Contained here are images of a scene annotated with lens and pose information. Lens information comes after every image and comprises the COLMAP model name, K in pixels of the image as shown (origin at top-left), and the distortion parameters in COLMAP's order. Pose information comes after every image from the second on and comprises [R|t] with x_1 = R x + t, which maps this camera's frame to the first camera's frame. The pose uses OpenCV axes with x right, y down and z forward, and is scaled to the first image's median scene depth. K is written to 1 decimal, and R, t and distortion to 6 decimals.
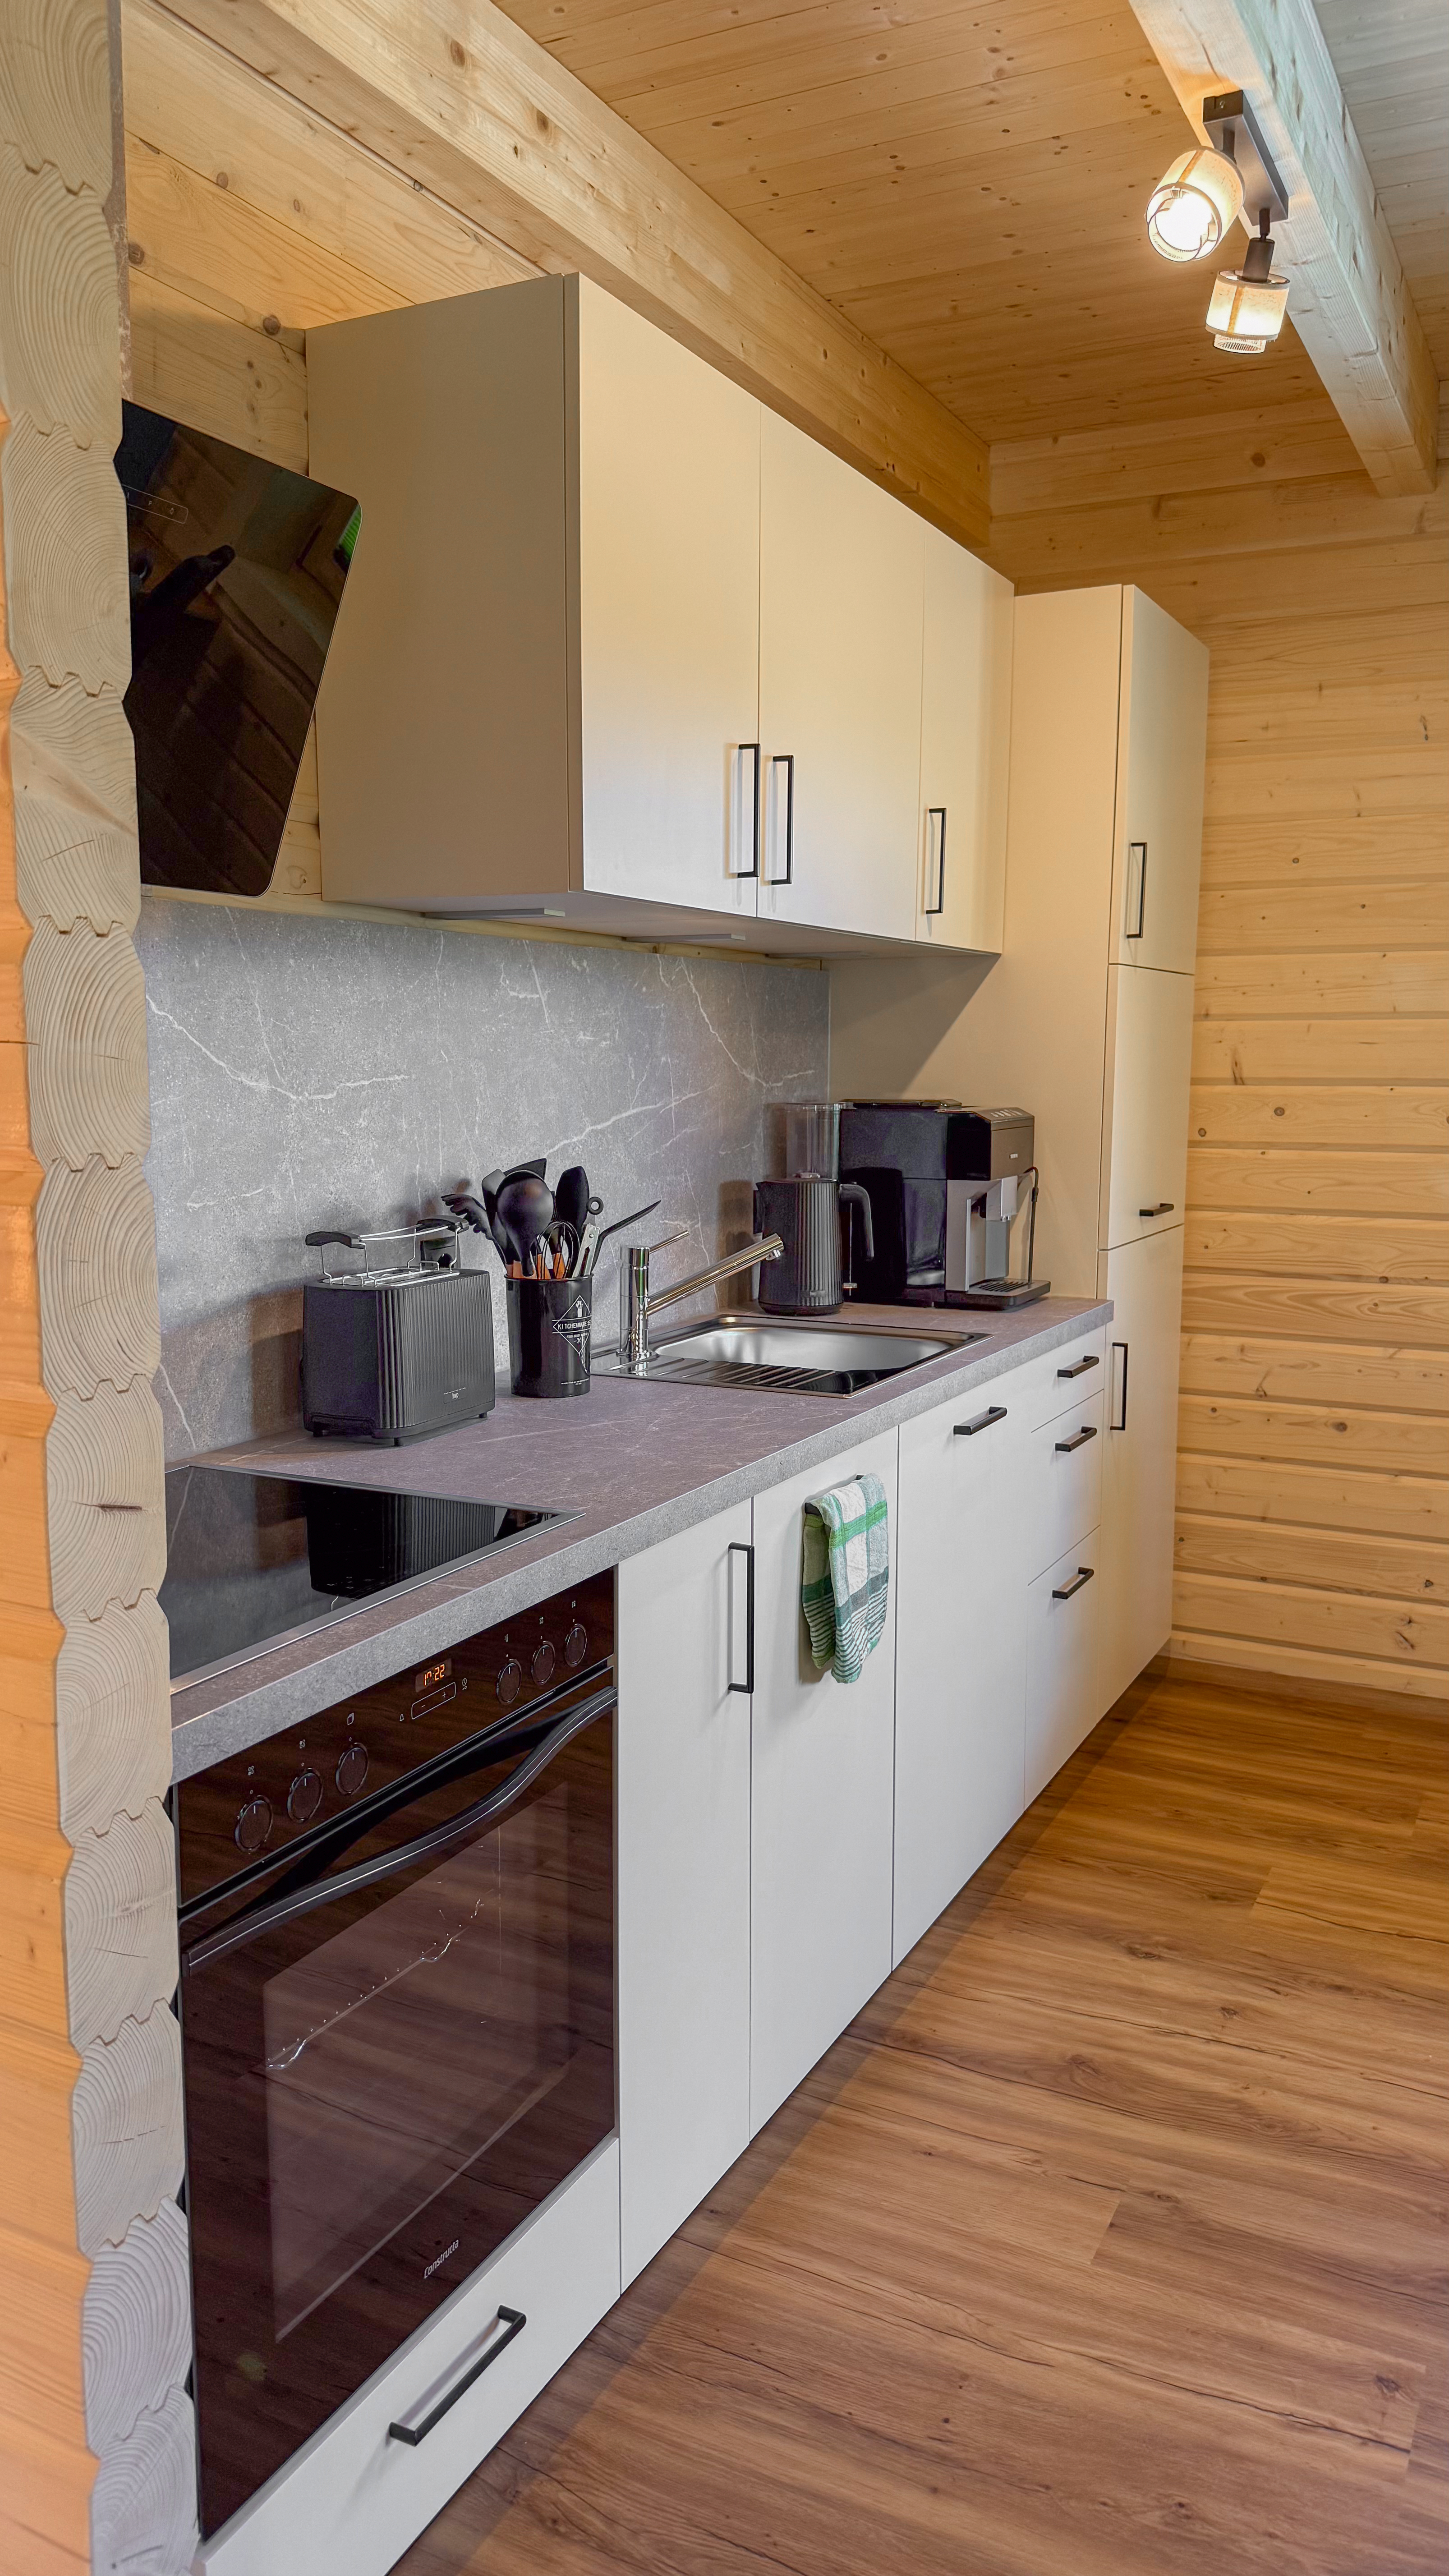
lens RADIAL K [[1840.0, 0, 724.5], [0, 1840.0, 1288.0], [0, 0, 1]] dist [0.011003, -0.002828]
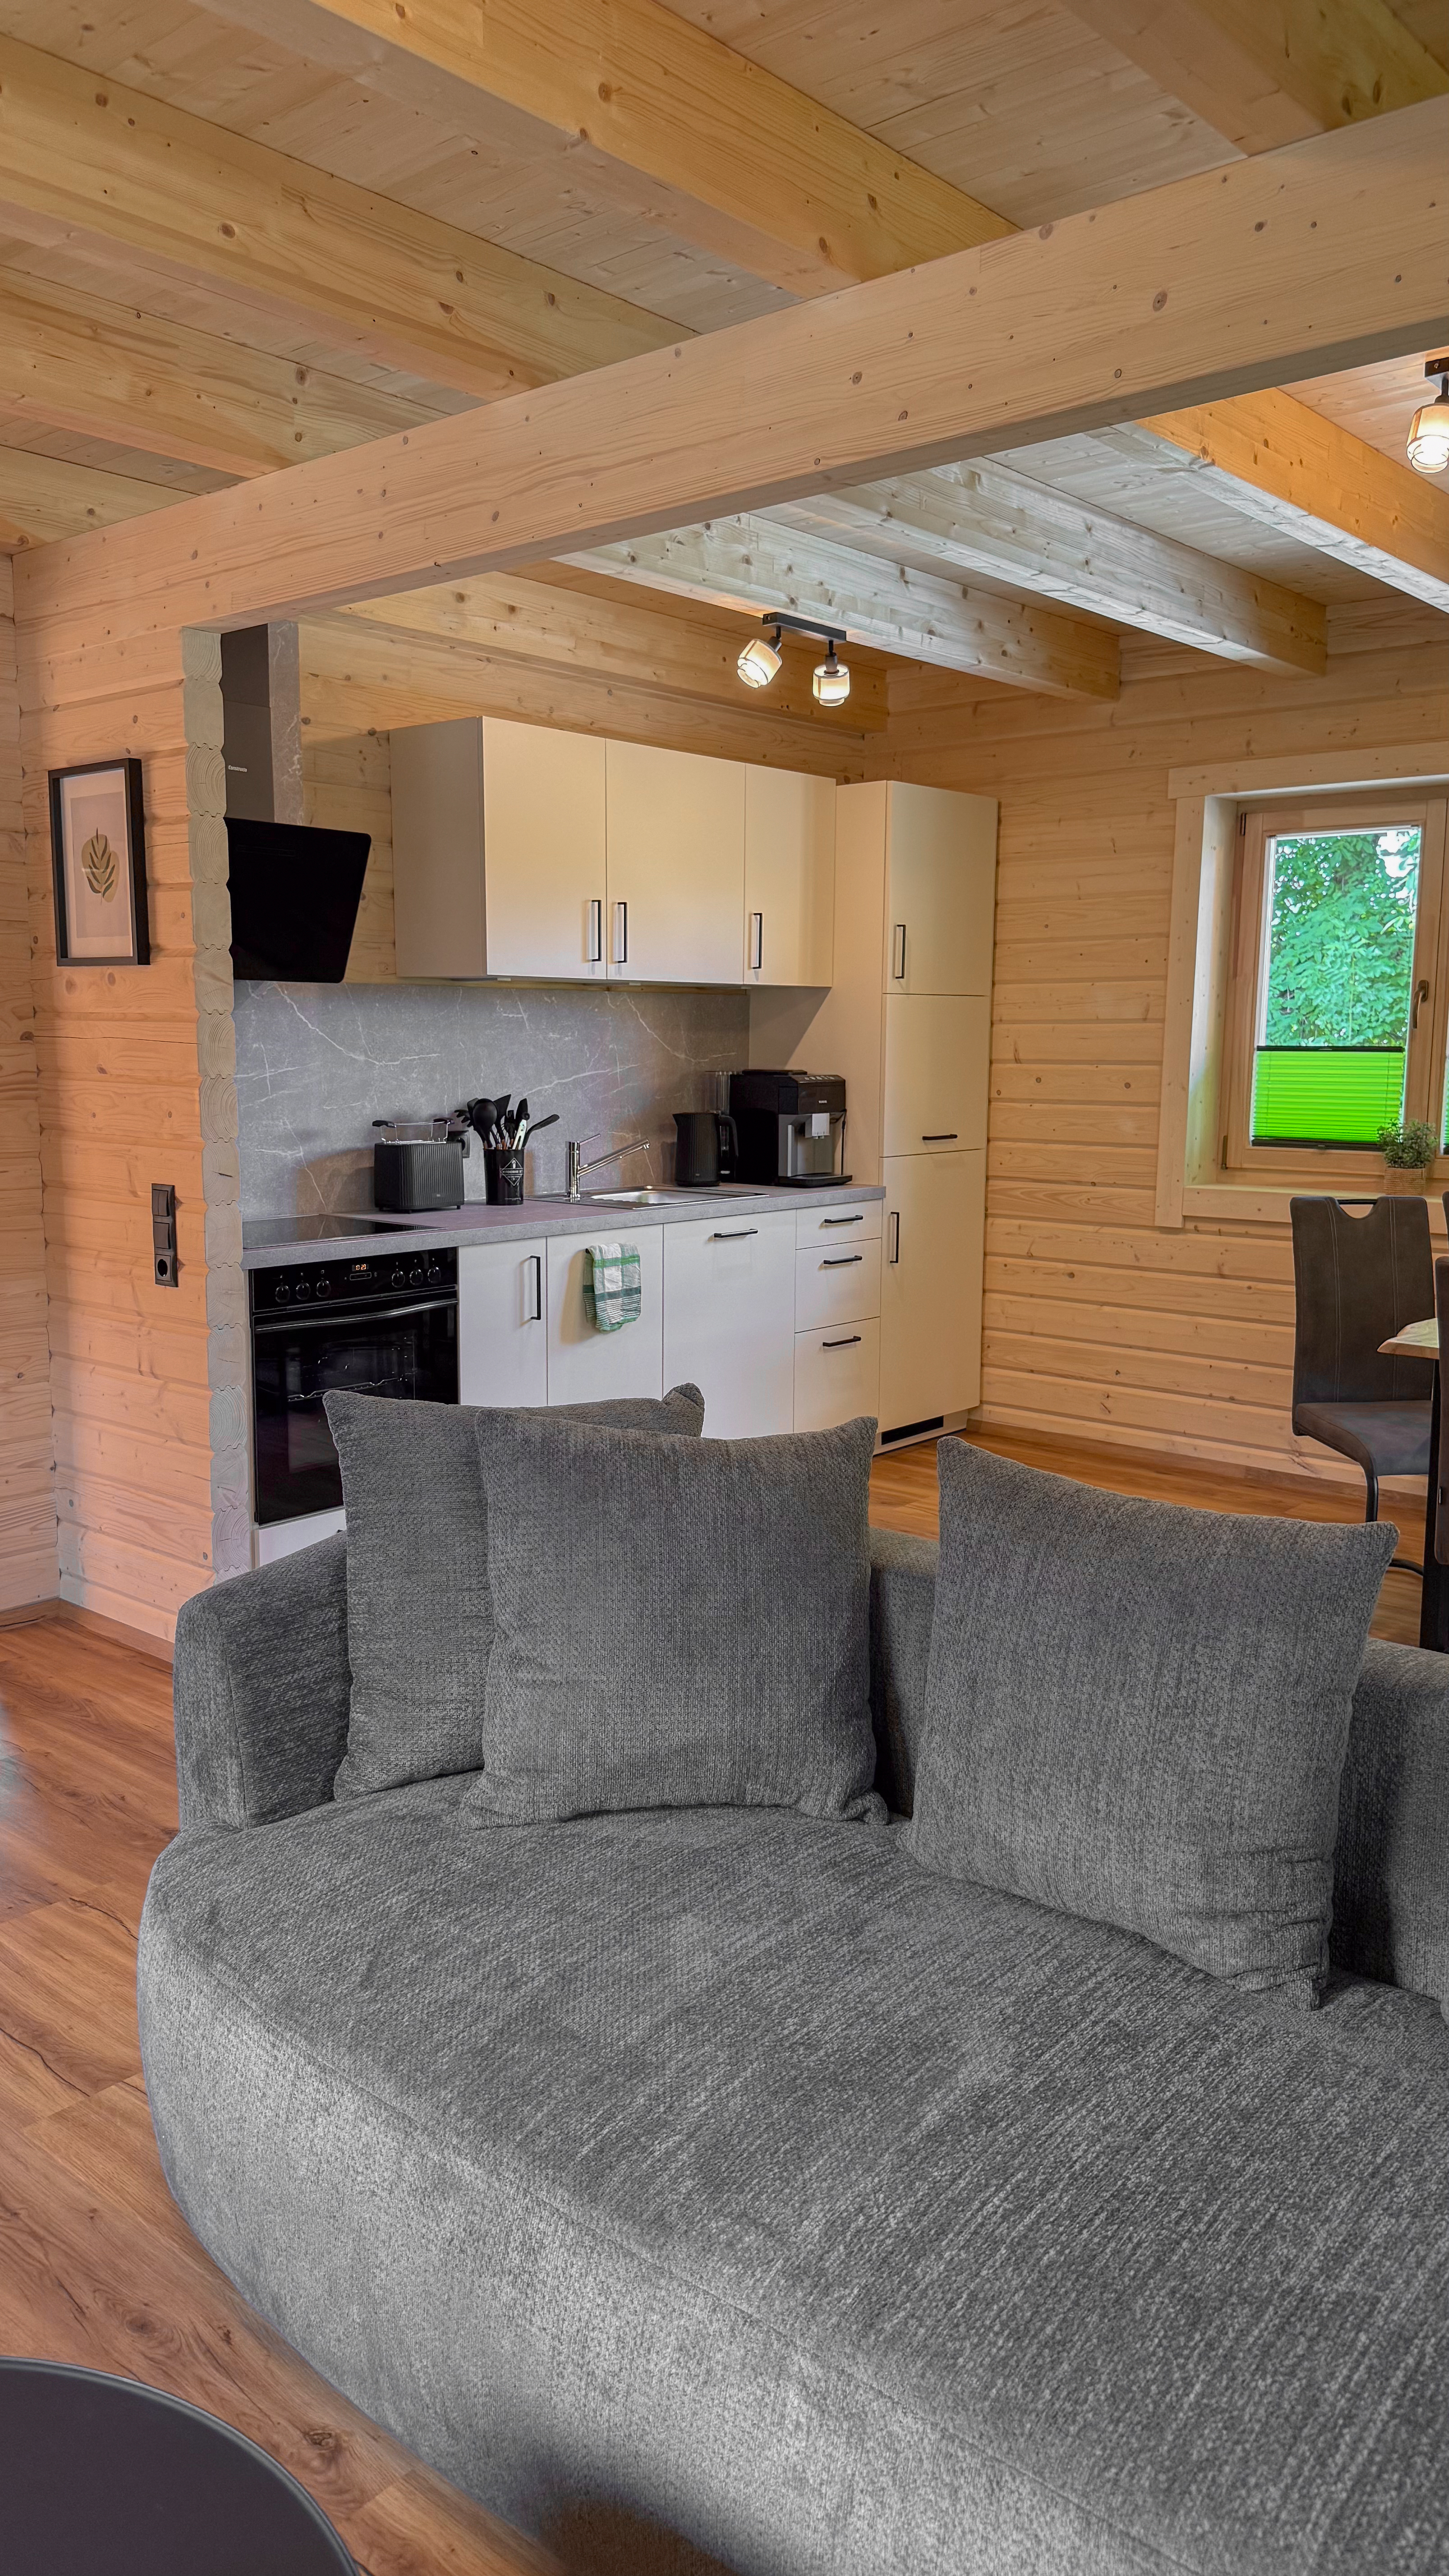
lens RADIAL K [[1838.3, 0, 724.5], [0, 1838.3, 1288.0], [0, 0, 1]] dist [0.064729, -0.000028]
pose [[0.969656, 0.039318, -0.241290, 0.549023], [-0.036015, 0.999188, 0.018083, 0.087070], [0.241805, -0.008845, 0.970284, -0.825684]]
